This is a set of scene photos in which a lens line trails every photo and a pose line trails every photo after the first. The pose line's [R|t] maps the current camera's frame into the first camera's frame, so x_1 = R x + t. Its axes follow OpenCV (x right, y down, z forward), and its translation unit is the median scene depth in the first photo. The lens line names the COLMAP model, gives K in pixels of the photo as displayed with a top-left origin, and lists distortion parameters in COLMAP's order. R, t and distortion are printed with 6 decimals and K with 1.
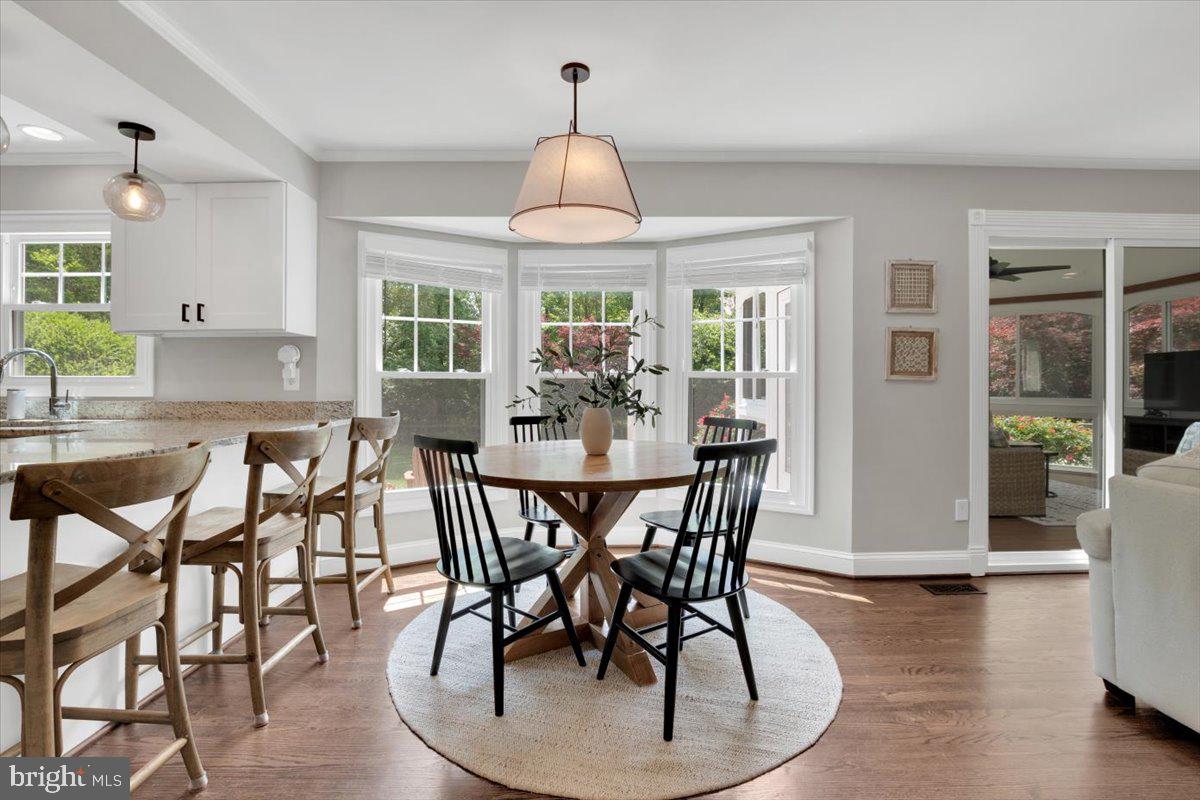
lens RADIAL K [[544.5, 0, 588.2], [0, 544.5, 384.4], [0, 0, 1]] dist [-0.013987, 0.000115]
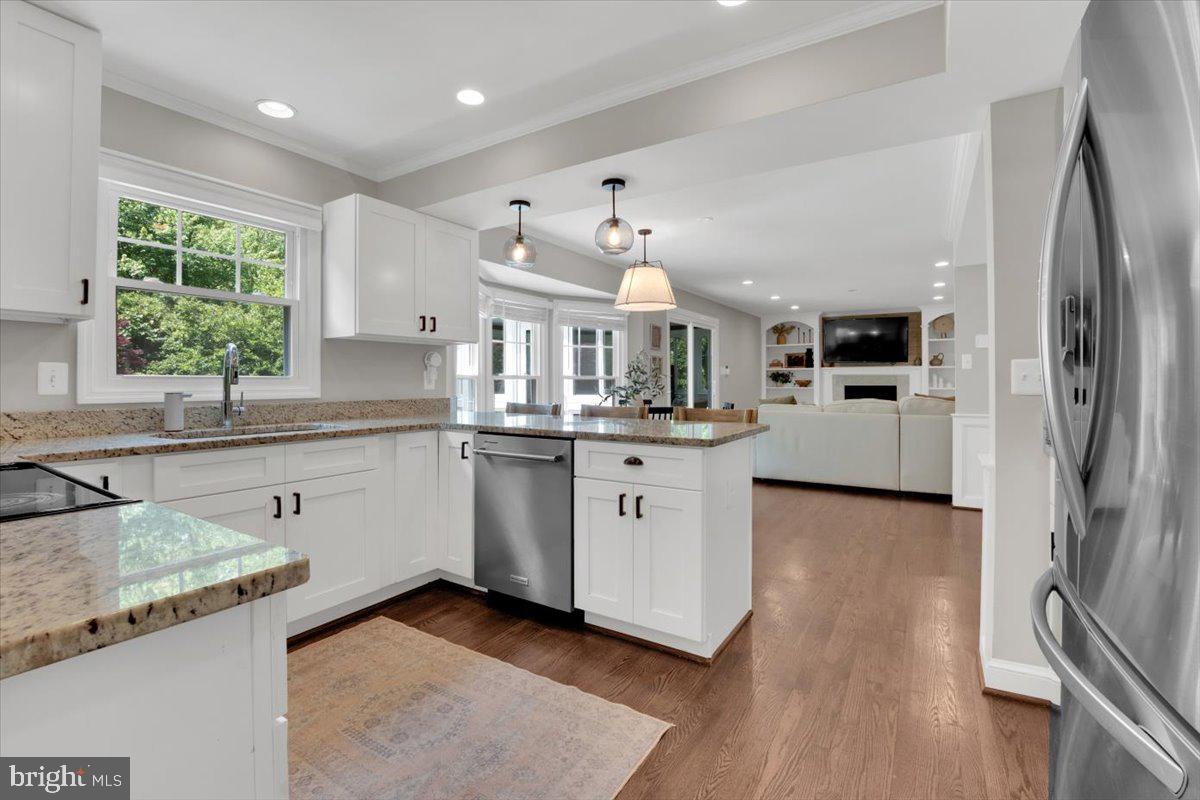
lens RADIAL K [[544.5, 0, 588.2], [0, 544.5, 384.4], [0, 0, 1]] dist [-0.013987, 0.000115]
pose [[0.535911, -0.004267, 0.844264, -1.411307], [0.005764, 0.999982, 0.001395, 0.000007], [-0.844255, 0.004119, 0.535926, 0.056750]]
